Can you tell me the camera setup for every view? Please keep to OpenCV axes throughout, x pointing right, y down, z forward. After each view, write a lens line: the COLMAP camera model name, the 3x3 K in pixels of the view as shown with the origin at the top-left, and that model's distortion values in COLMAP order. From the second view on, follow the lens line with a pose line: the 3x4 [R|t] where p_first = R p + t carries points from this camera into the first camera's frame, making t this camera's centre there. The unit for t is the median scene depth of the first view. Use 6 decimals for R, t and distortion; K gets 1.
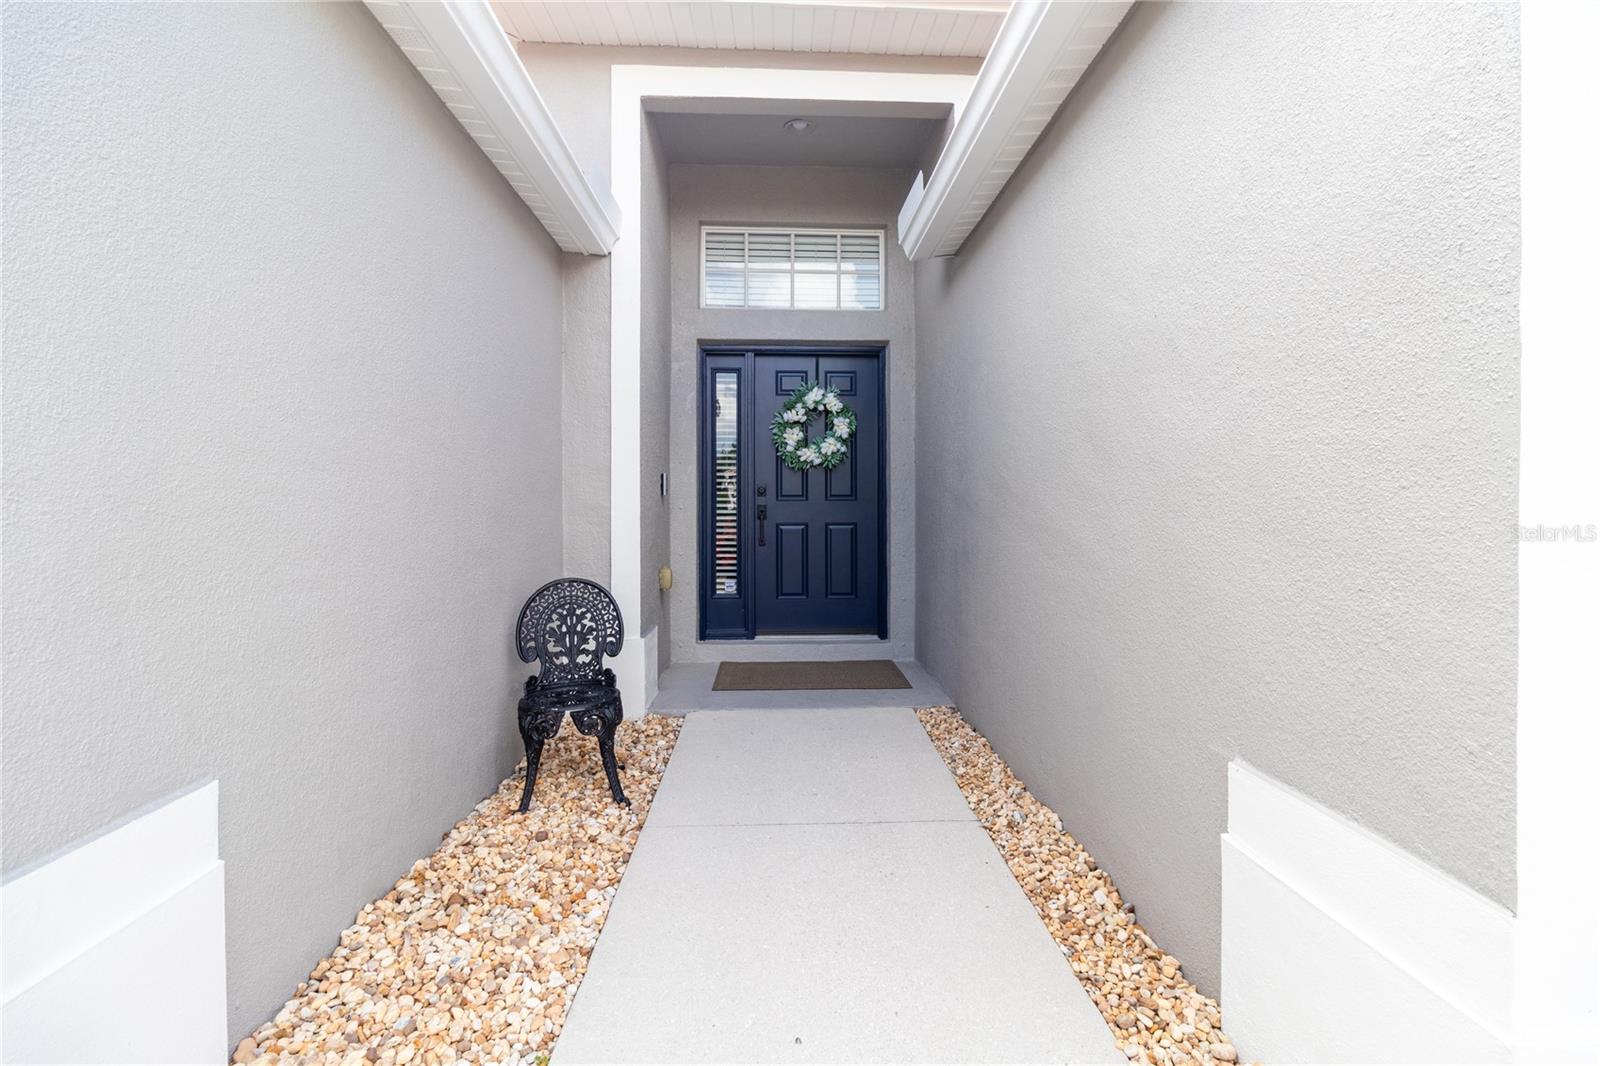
lens RADIAL K [[762.6, 0, 806.3], [0, 762.6, 499.5], [0, 0, 1]] dist [-0.000536, -0.000912]
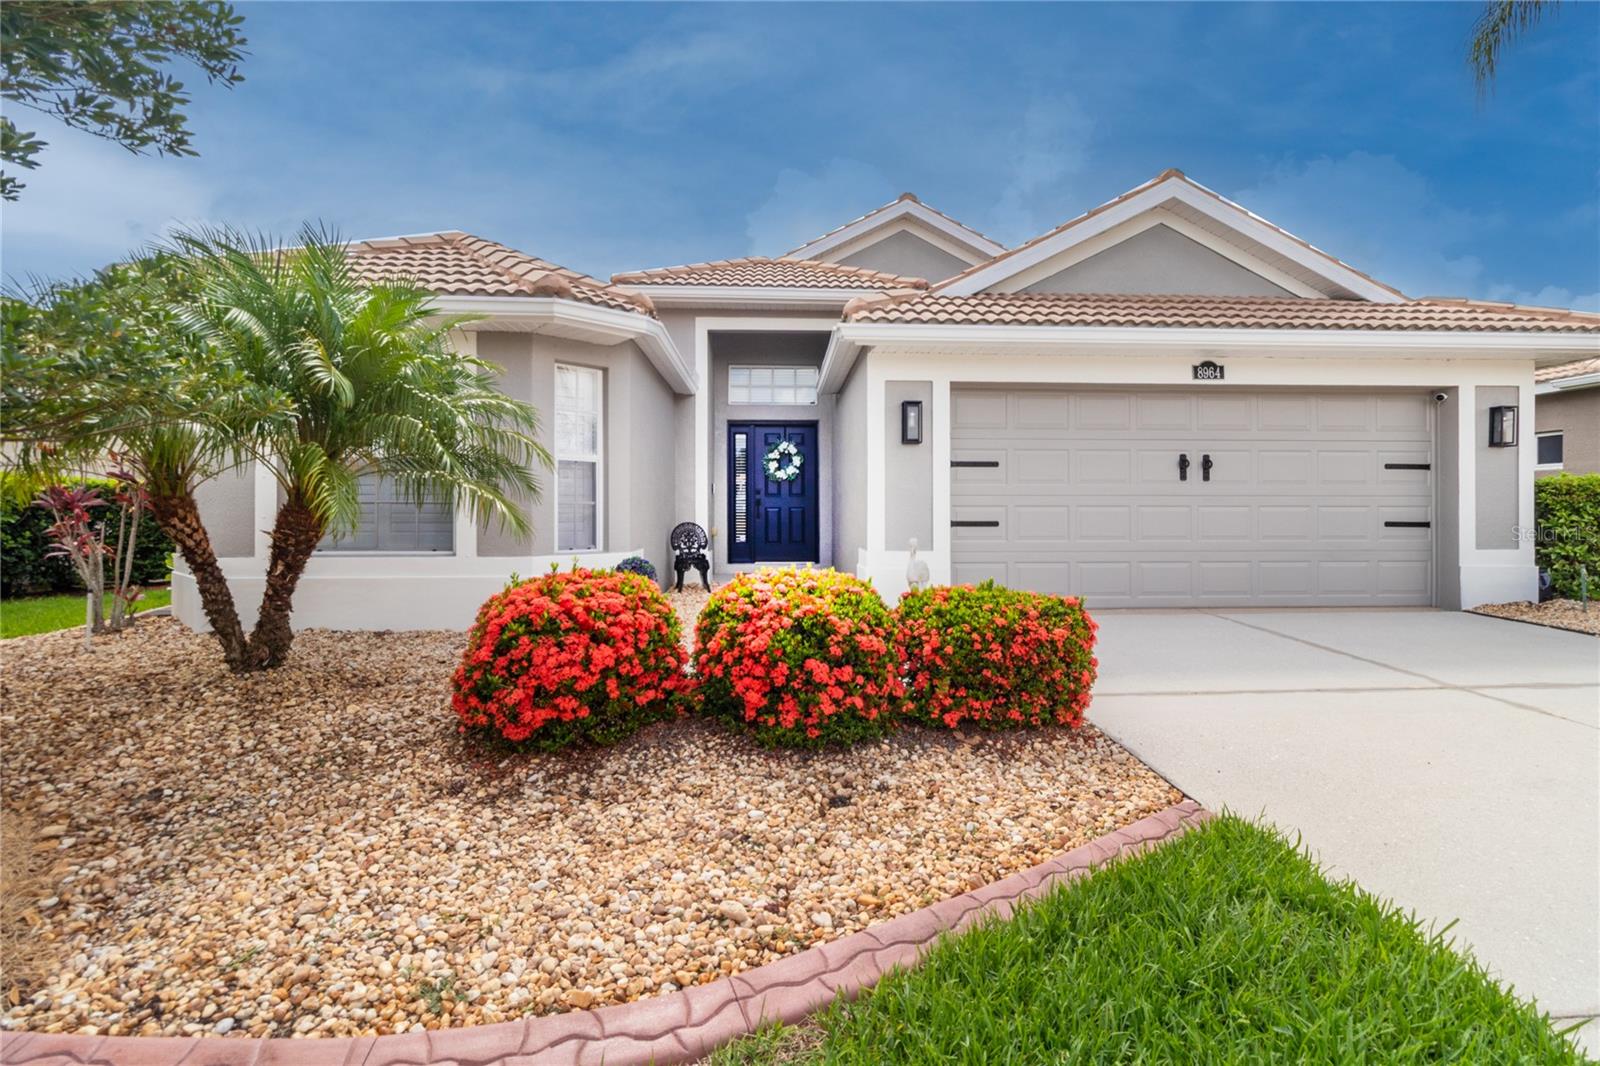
lens RADIAL K [[762.6, 0, 806.3], [0, 762.6, 499.5], [0, 0, 1]] dist [-0.000536, -0.000912]
pose [[0.999990, -0.002919, -0.003272, 0.079698], [0.002890, 0.999958, -0.008650, 0.027634], [0.003297, 0.008641, 0.999957, -1.078207]]
